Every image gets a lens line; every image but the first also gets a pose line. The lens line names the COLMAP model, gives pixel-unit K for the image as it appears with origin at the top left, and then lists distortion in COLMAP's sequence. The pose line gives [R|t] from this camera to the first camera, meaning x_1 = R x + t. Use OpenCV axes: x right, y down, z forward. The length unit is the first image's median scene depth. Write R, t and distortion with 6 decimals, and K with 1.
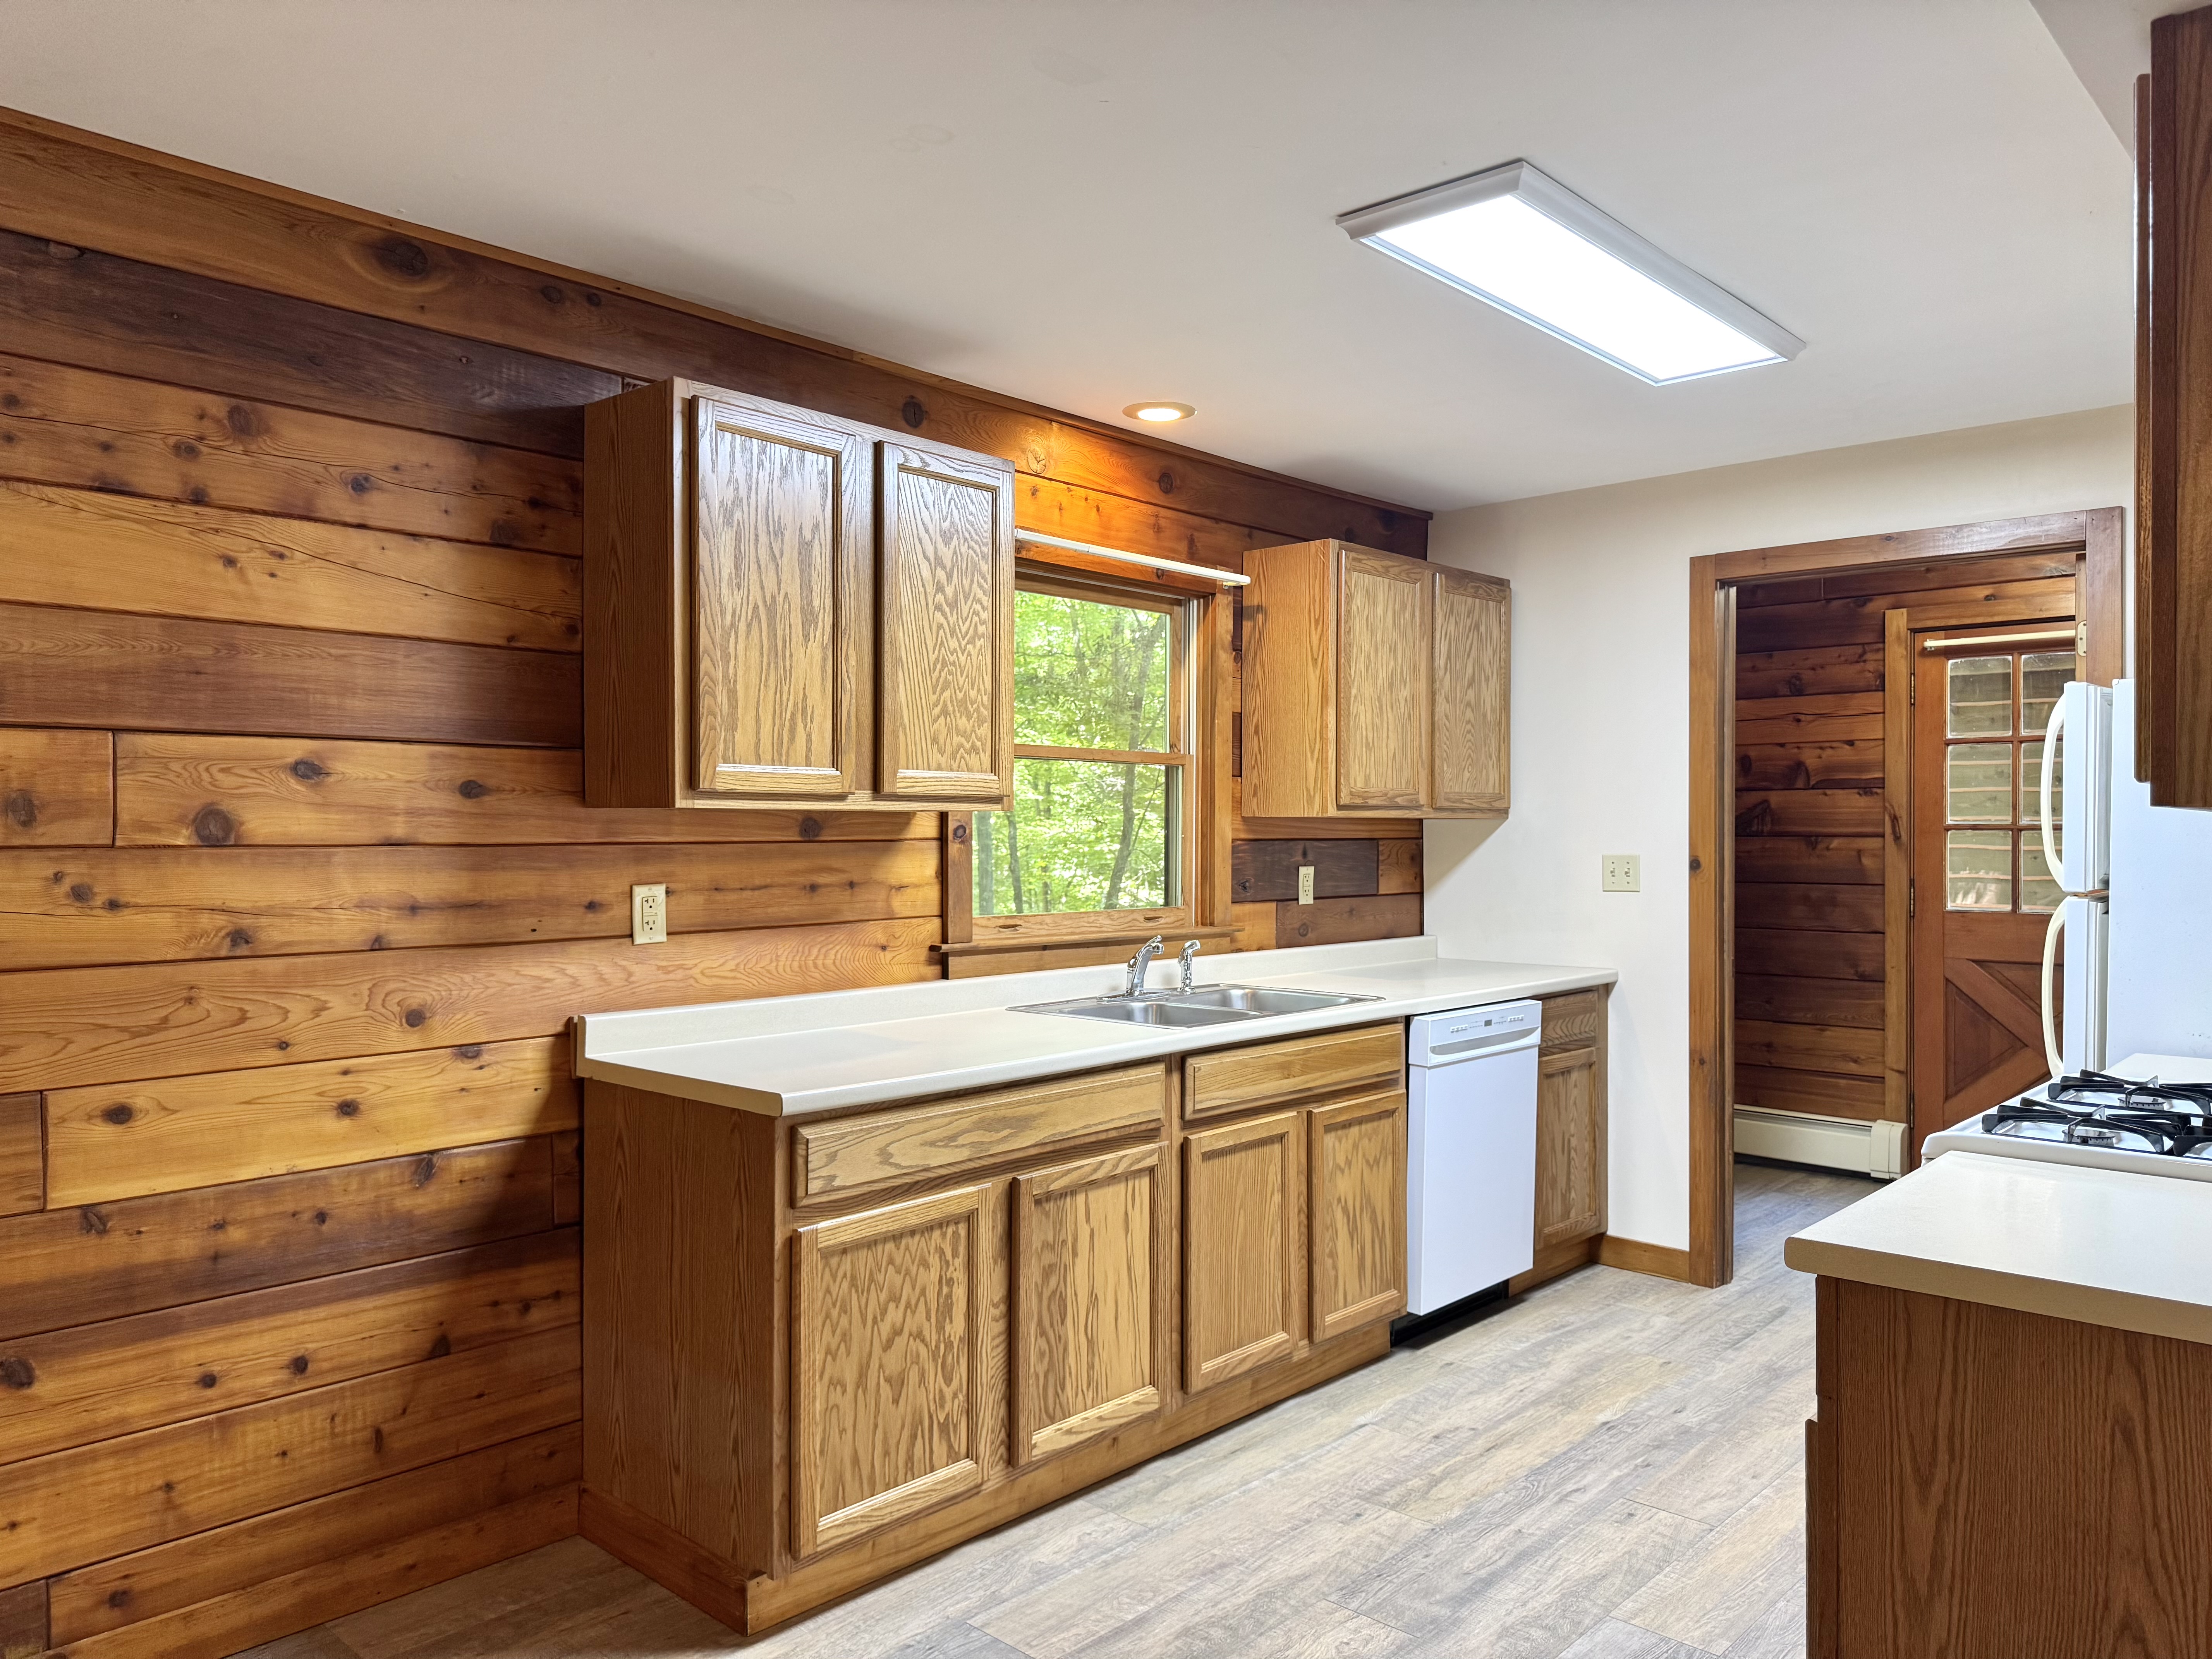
lens RADIAL K [[1567.7, 0, 1112.4], [0, 1567.7, 835.0], [0, 0, 1]] dist [0.087175, -0.104390]
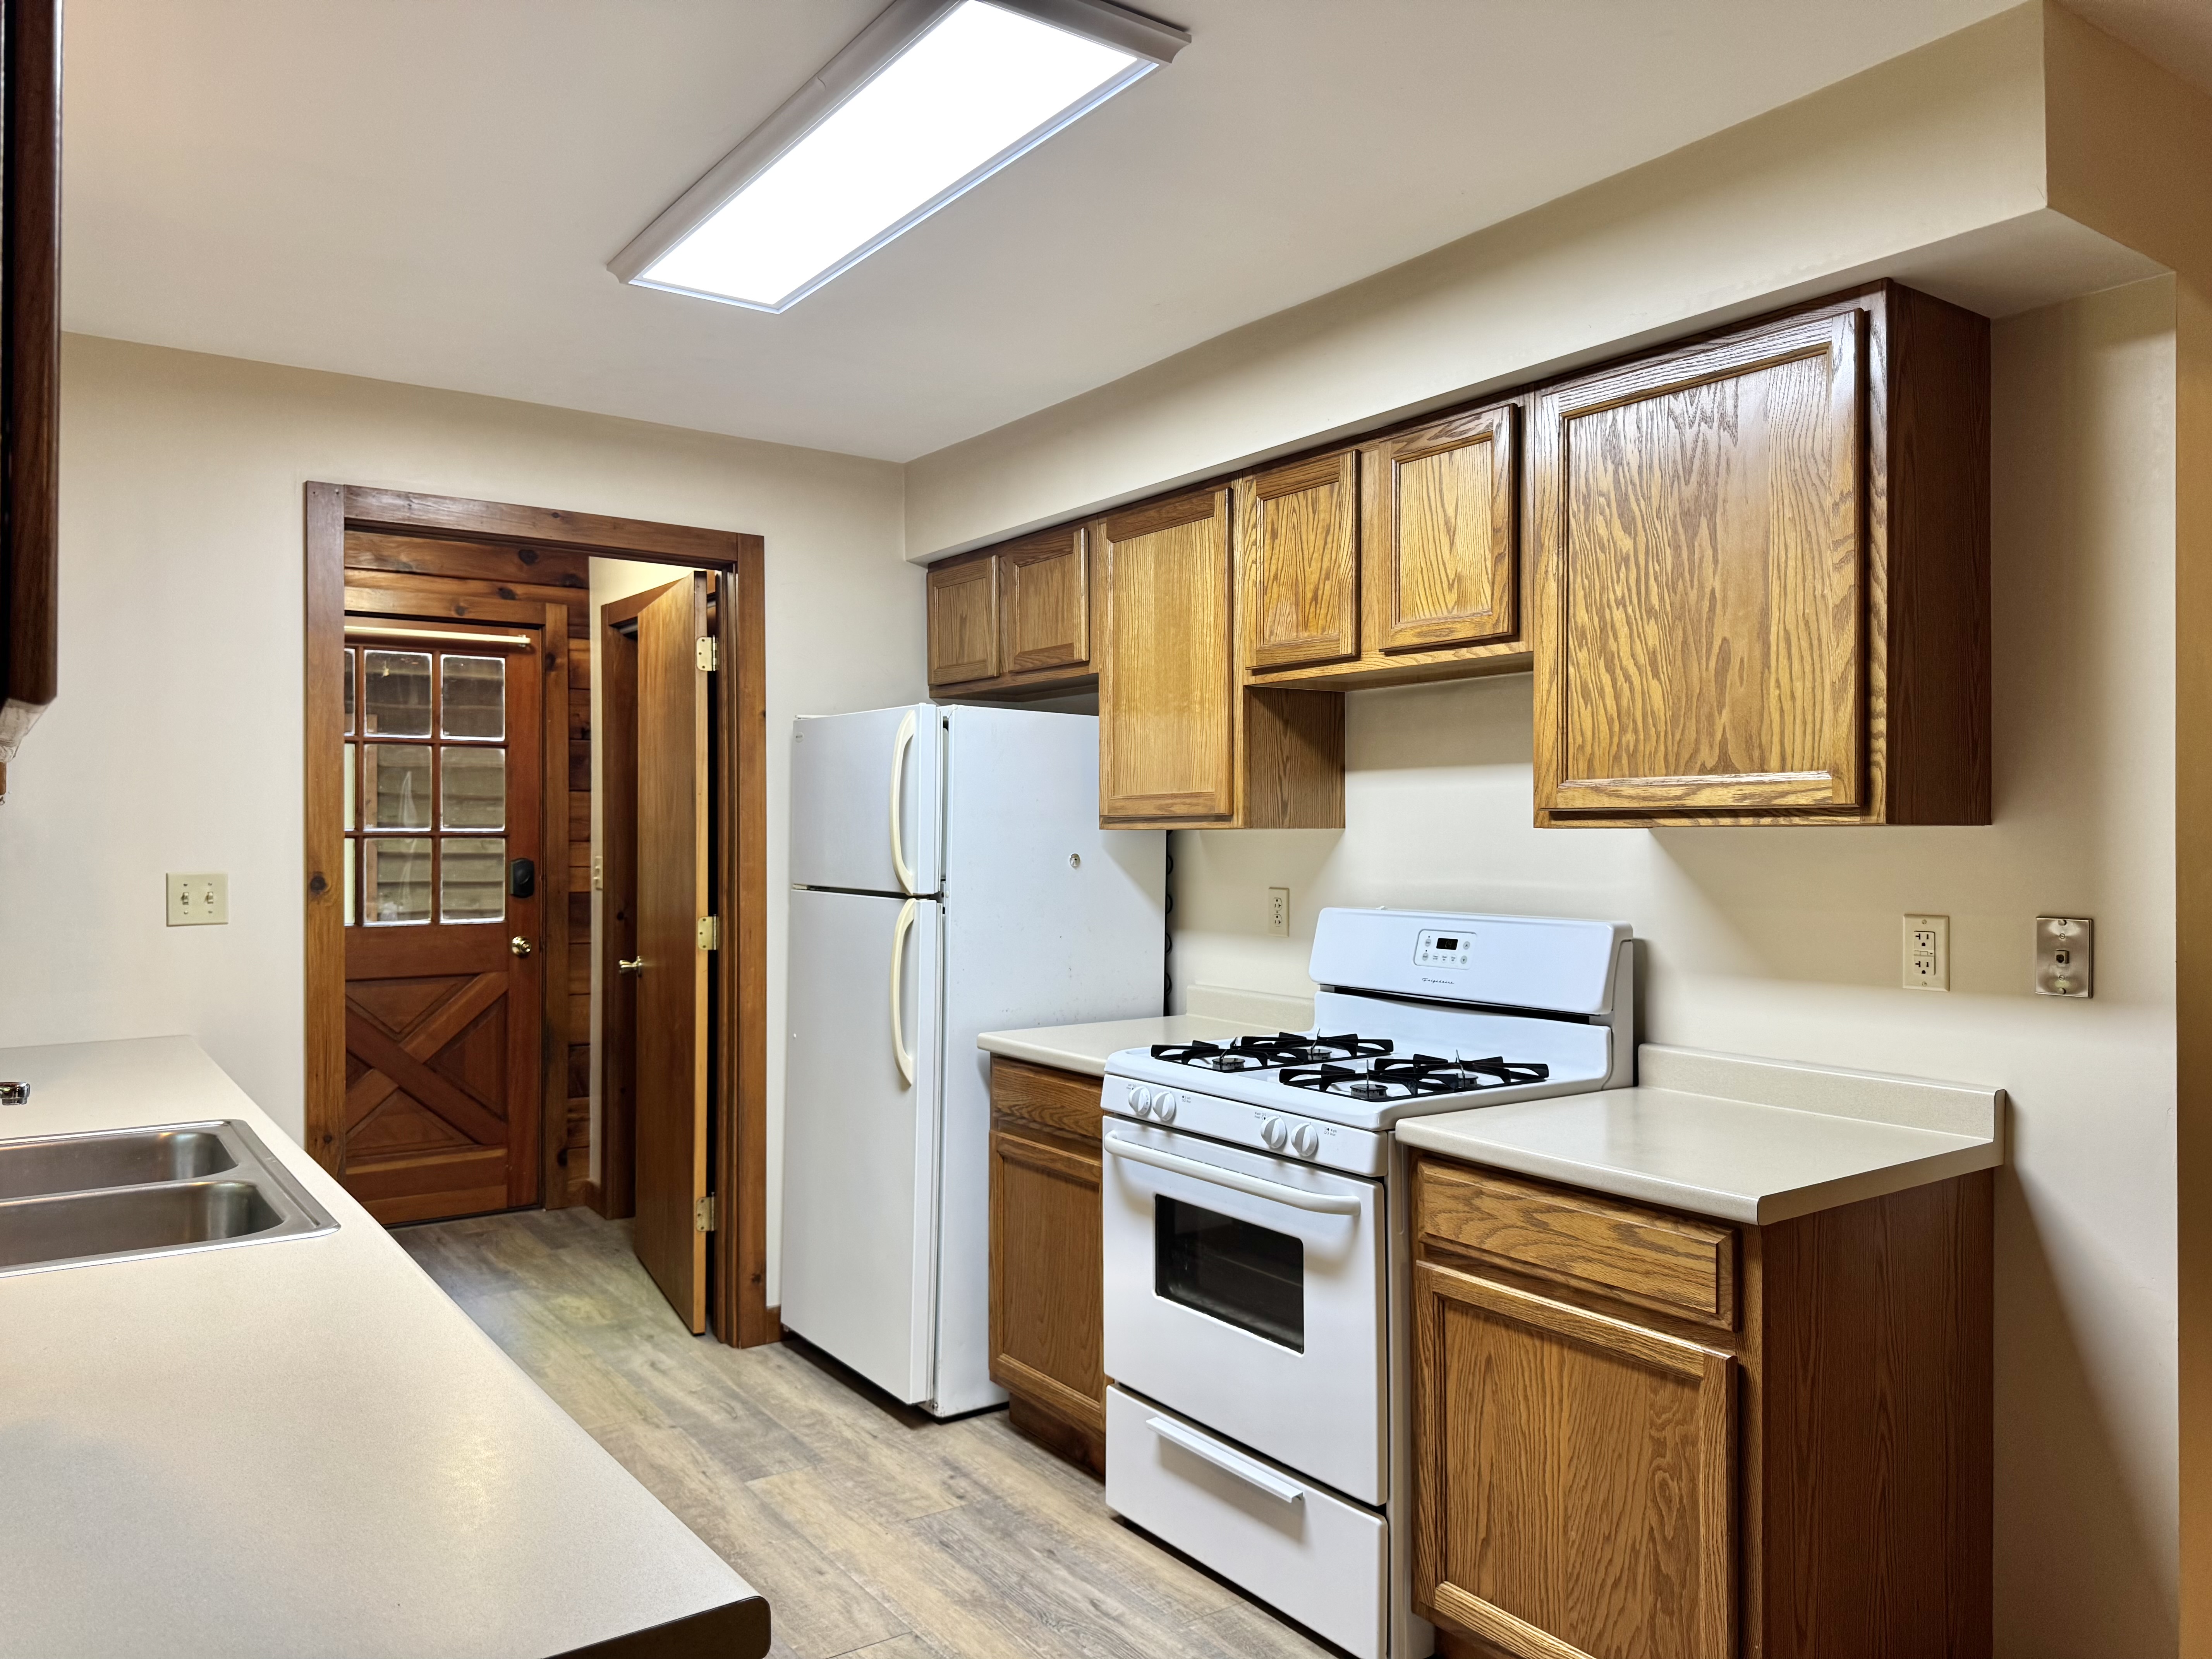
lens RADIAL K [[1579.4, 0, 1107.7], [0, 1579.4, 838.3], [0, 0, 1]] dist [0.098506, -0.148530]
pose [[0.210355, -0.002166, 0.977623, -0.469544], [0.003701, 0.999992, 0.001419, -0.003719], [-0.977618, 0.003320, 0.210361, 0.721867]]
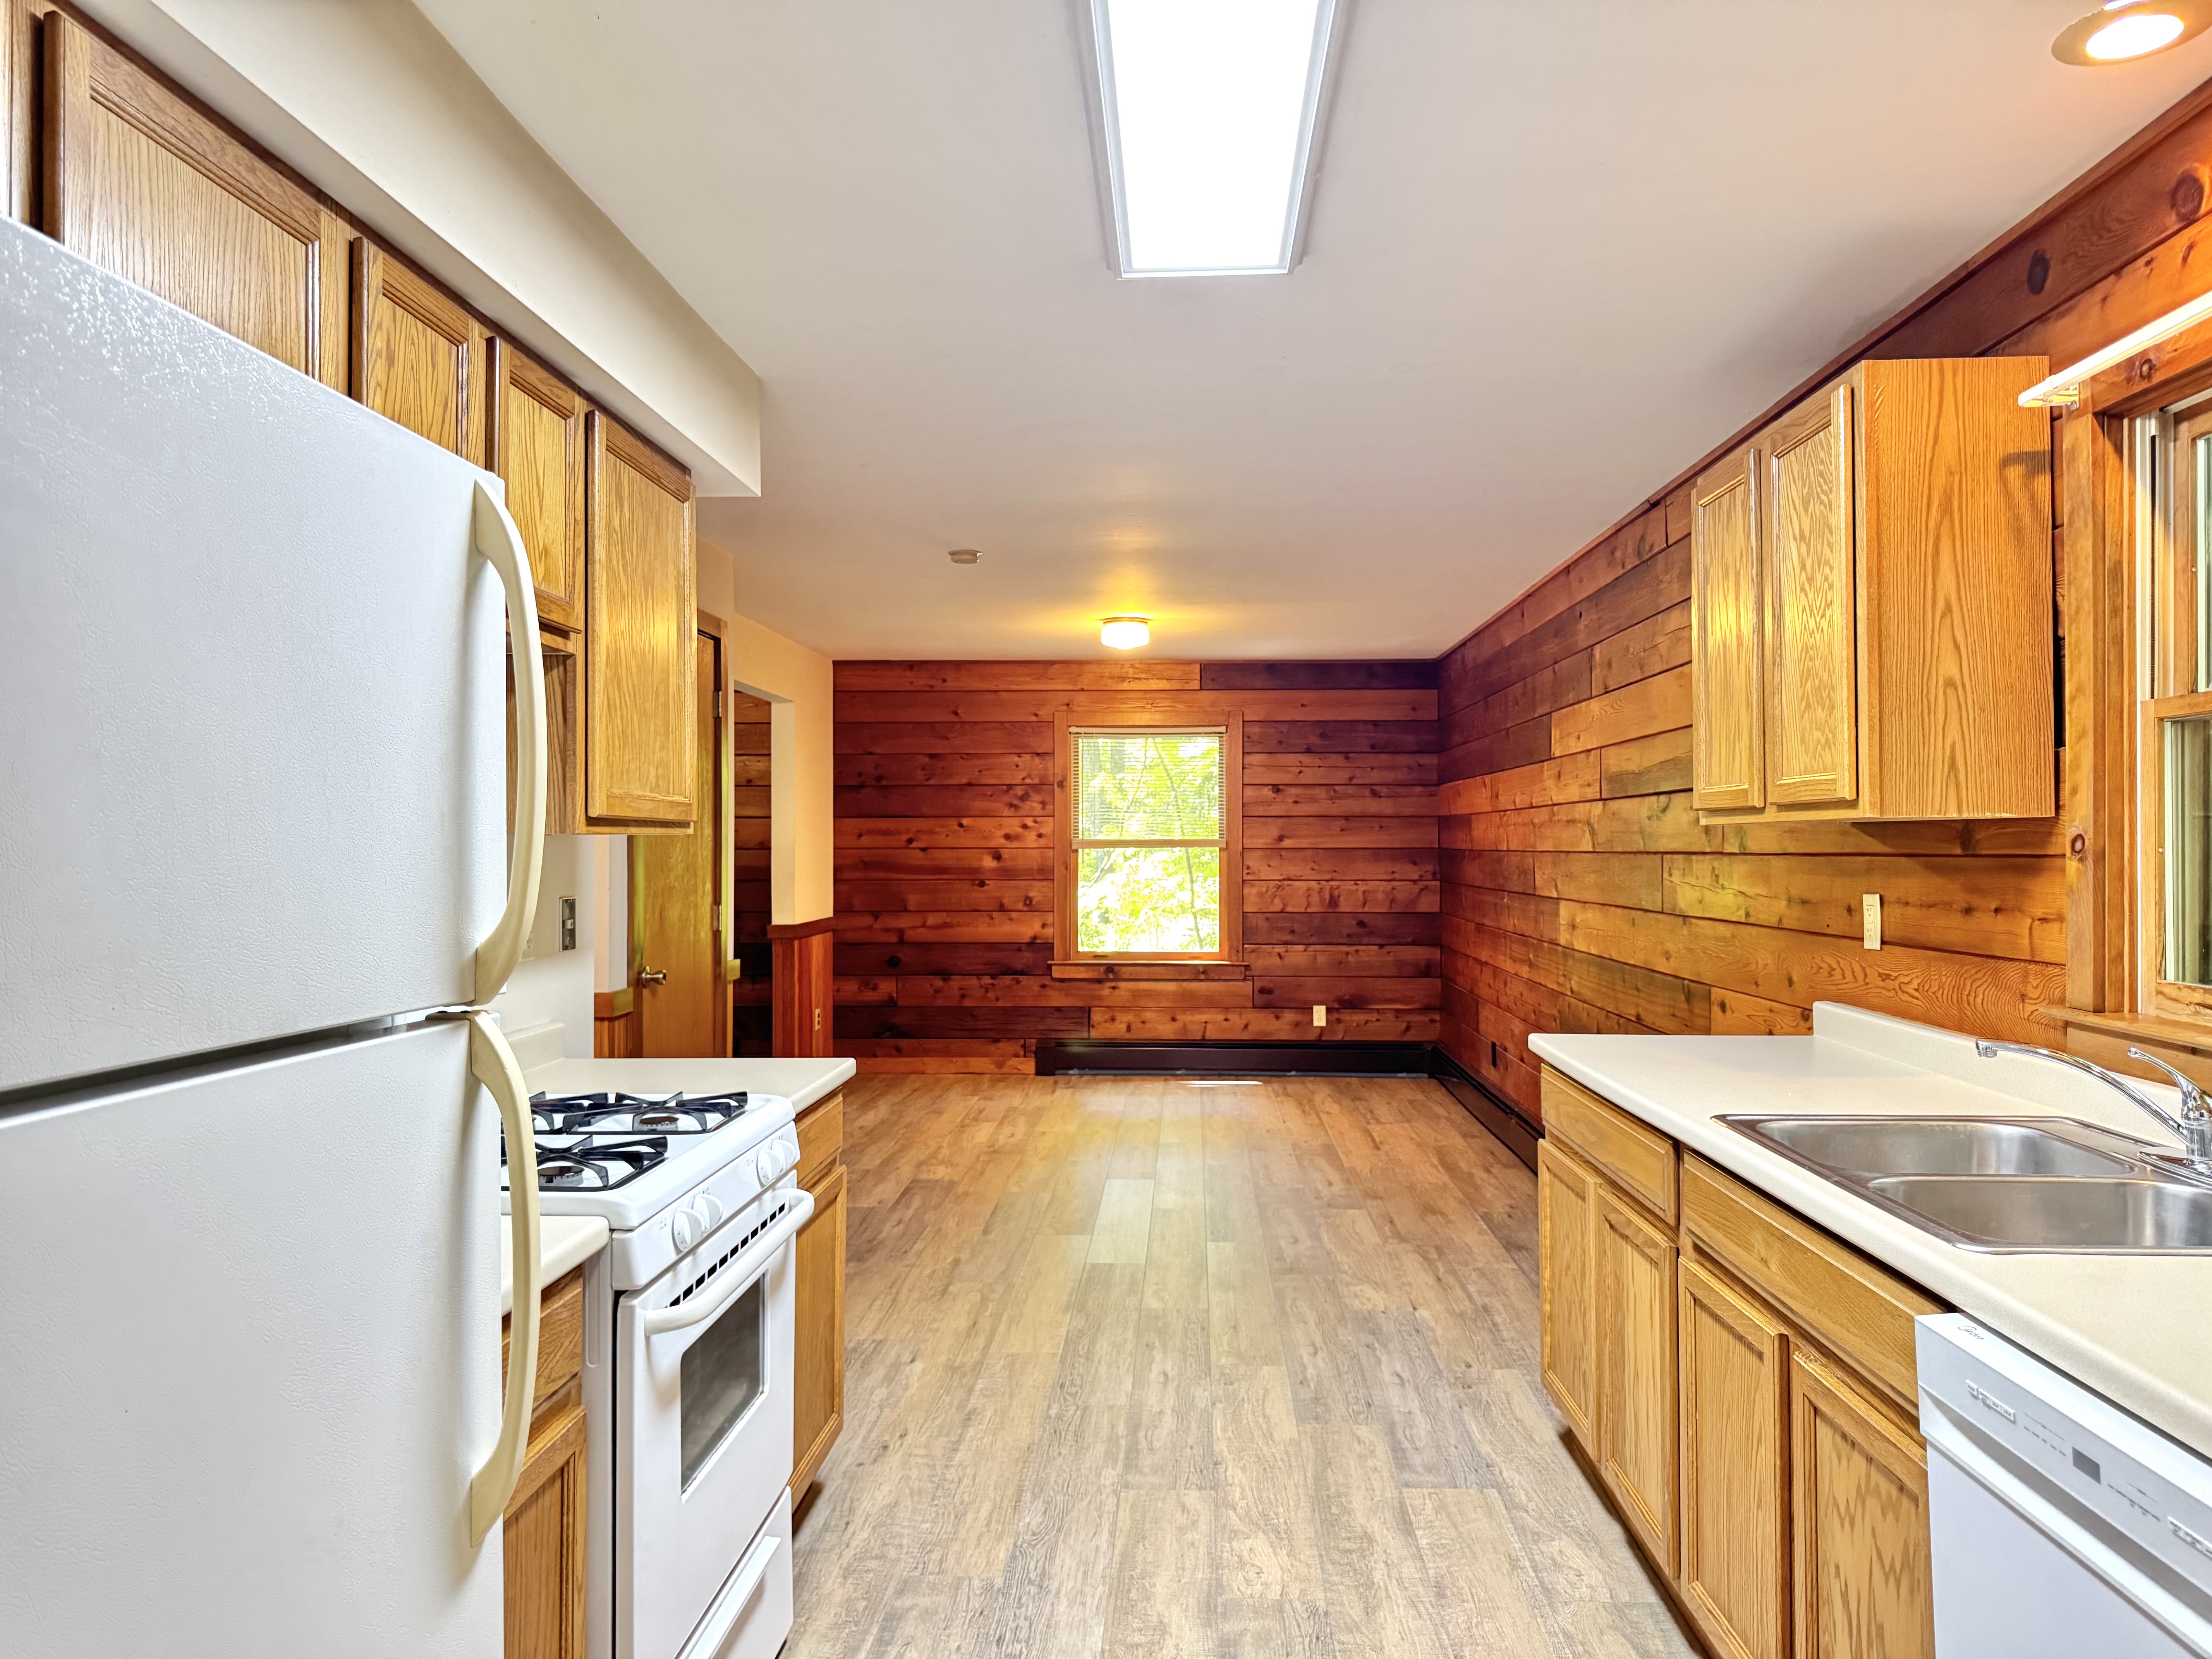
lens RADIAL K [[1554.2, 0, 1121.7], [0, 1554.2, 822.6], [0, 0, 1]] dist [0.061967, -0.090992]
pose [[-0.763045, -0.009614, -0.646274, 0.813417], [-0.002428, 0.999925, -0.012009, -0.002877], [0.646341, -0.007594, -0.763011, 1.549376]]
